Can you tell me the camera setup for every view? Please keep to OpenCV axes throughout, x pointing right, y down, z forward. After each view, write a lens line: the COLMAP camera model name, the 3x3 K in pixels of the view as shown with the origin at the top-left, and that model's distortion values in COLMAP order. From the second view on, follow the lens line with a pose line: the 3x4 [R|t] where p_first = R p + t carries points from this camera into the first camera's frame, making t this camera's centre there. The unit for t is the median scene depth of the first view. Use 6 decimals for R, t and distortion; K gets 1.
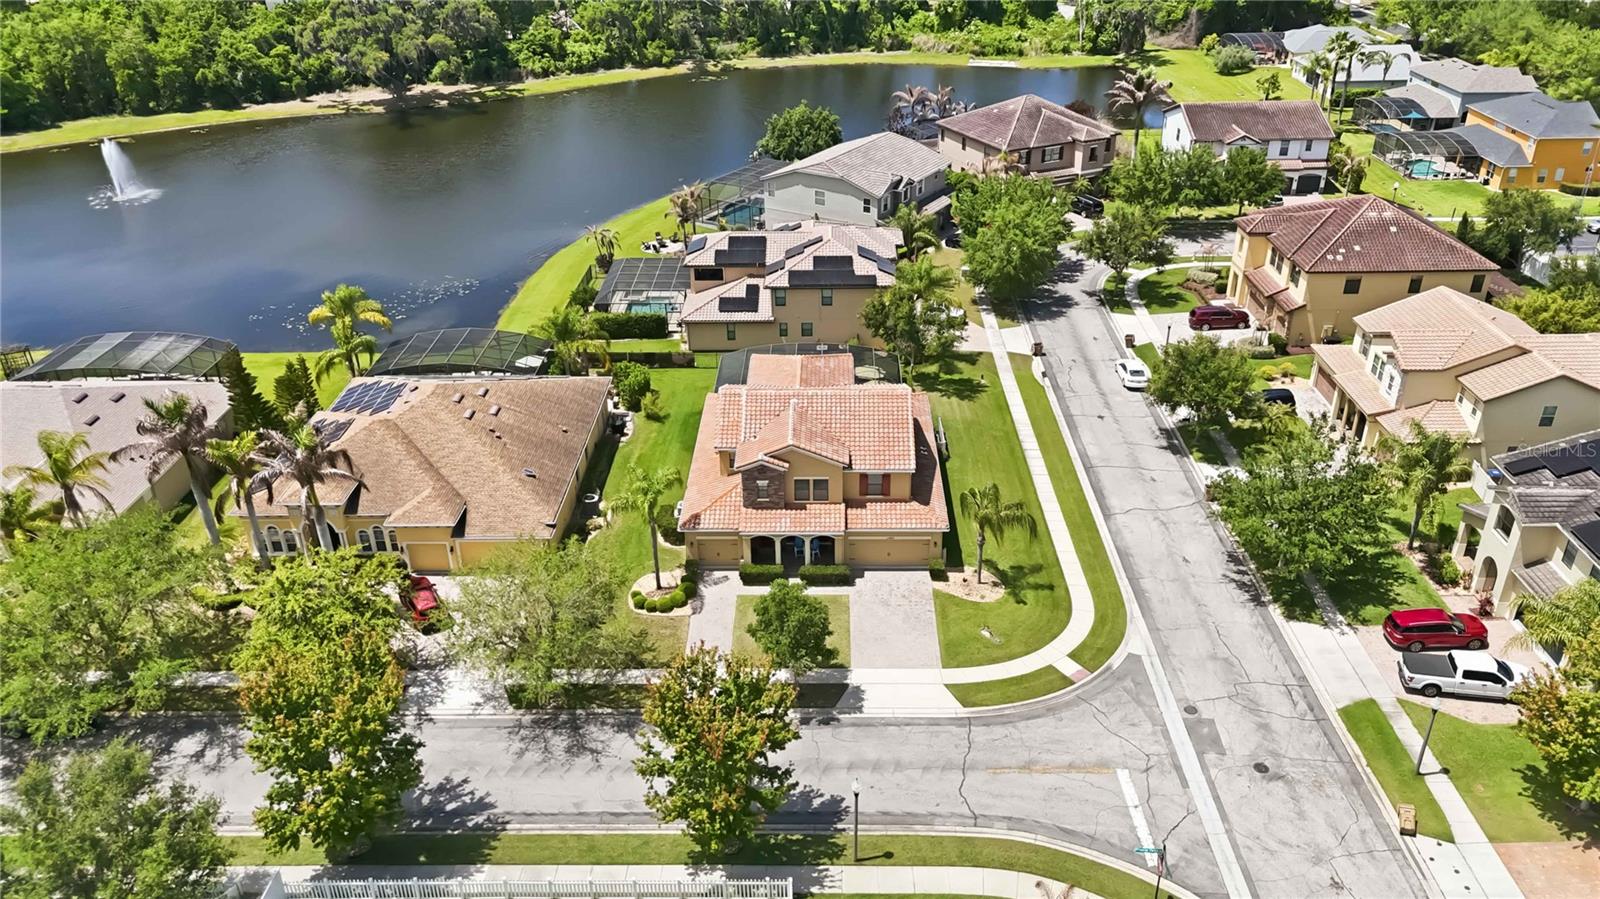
lens RADIAL K [[1179.7, 0, 800.7], [0, 1179.7, 449.1], [0, 0, 1]] dist [0.070053, -0.073417]
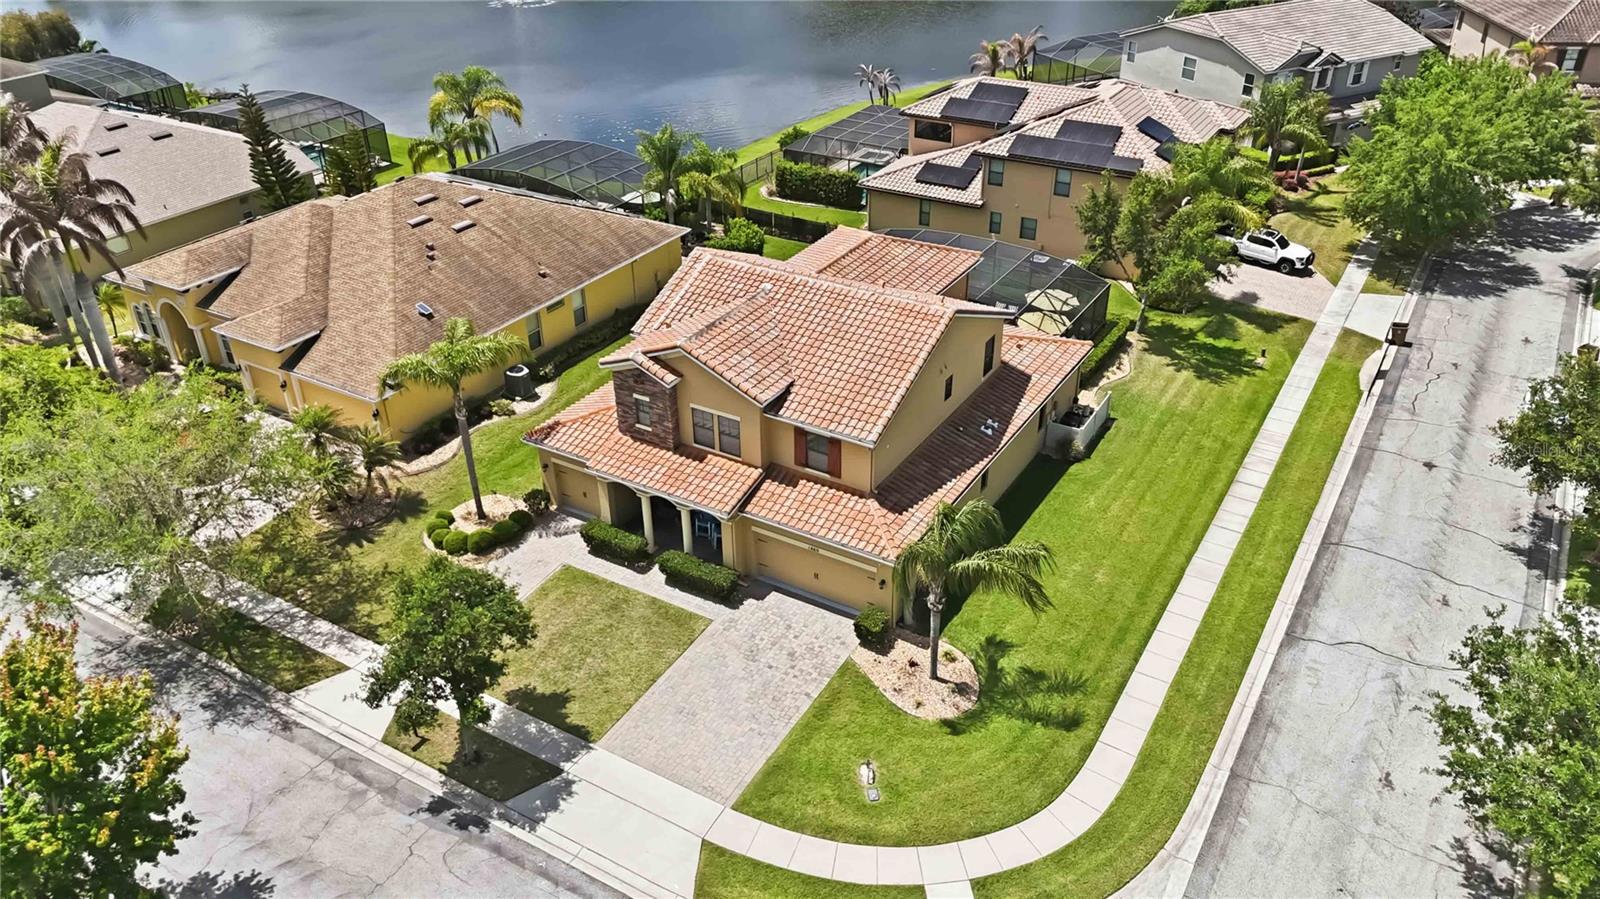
lens RADIAL K [[1179.7, 0, 799.9], [0, 1179.7, 448.8], [0, 0, 1]] dist [0.070053, -0.073417]
pose [[0.868075, 0.260328, -0.422700, 0.212499], [-0.238490, 0.965470, 0.104831, -0.020836], [0.435395, 0.009809, 0.900186, 0.345556]]
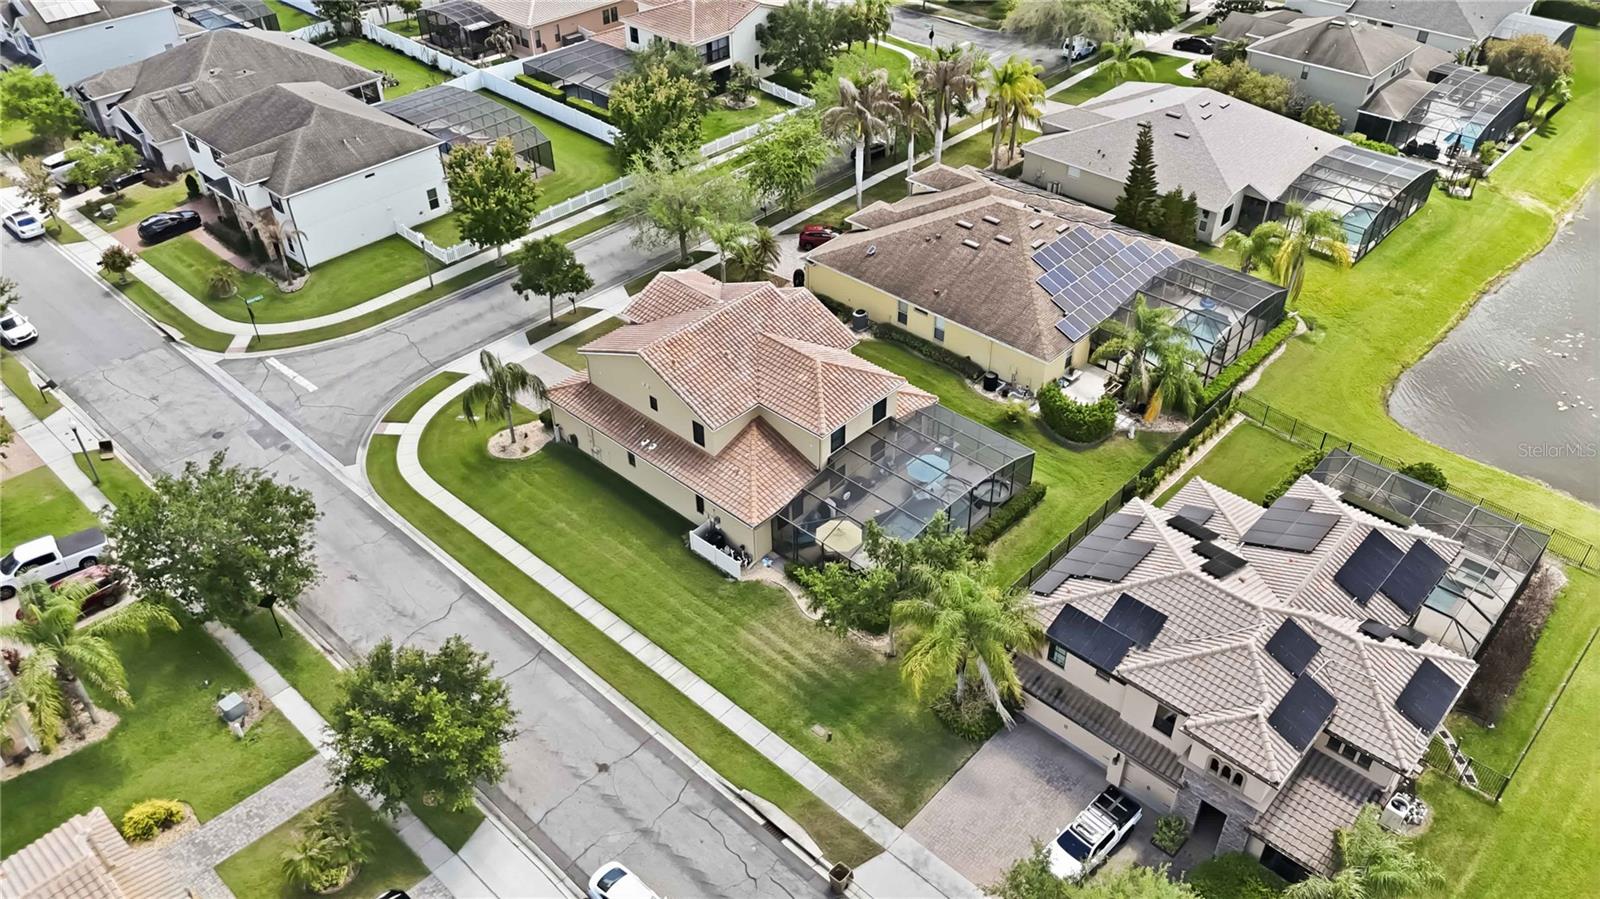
lens RADIAL K [[1179.7, 0, 801.6], [0, 1179.7, 434.4], [0, 0, 1]] dist [0.070053, -0.073417]
pose [[-0.663156, 0.468605, -0.583638, 0.421422], [-0.337028, 0.509288, 0.791857, -0.576332], [0.668308, 0.721828, -0.179804, 0.964007]]
